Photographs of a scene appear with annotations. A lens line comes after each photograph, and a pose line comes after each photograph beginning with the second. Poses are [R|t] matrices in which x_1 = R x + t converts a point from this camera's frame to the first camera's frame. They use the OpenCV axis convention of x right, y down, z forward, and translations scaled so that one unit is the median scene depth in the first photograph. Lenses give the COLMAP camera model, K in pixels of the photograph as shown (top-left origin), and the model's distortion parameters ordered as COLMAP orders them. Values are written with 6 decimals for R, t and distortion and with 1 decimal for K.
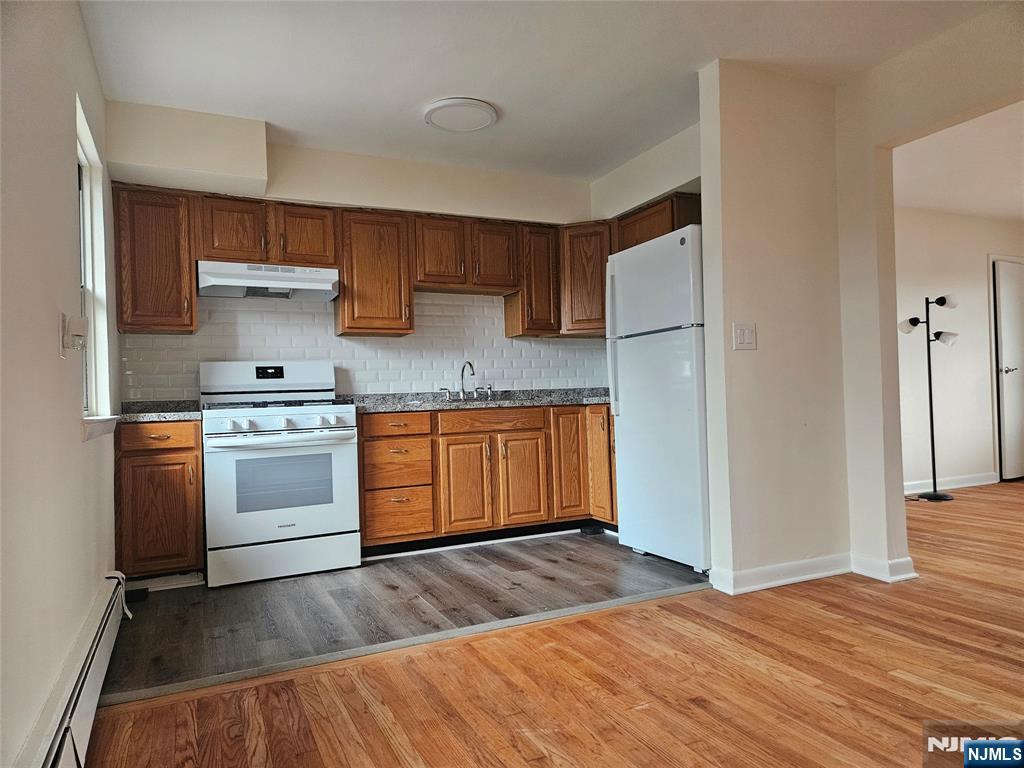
lens RADIAL K [[689.8, 0, 511.2], [0, 689.8, 384.3], [0, 0, 1]] dist [0.045205, -0.015796]
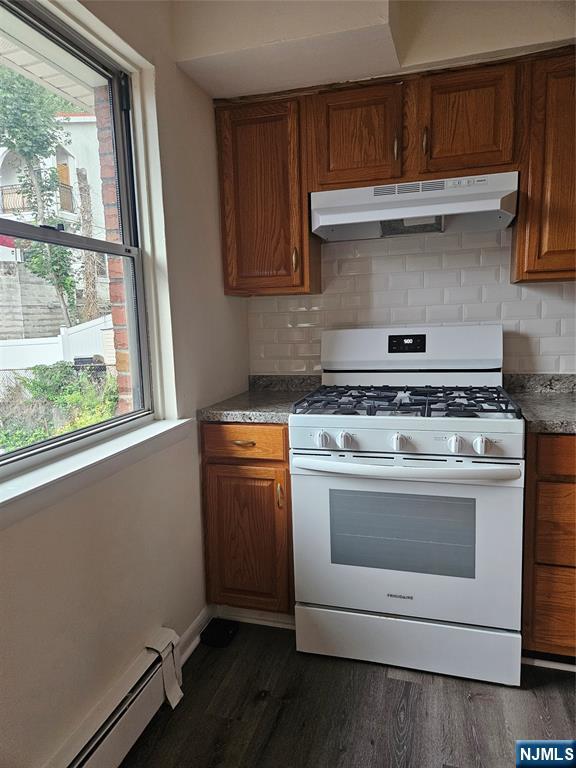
lens RADIAL K [[517.4, 0, 283.0], [0, 517.4, 395.3], [0, 0, 1]] dist [0.045205, -0.015796]
pose [[0.752993, 0.098940, -0.650547, -0.097566], [0.023272, 0.984009, 0.176592, -0.066413], [0.657617, -0.148112, 0.738650, 0.550069]]
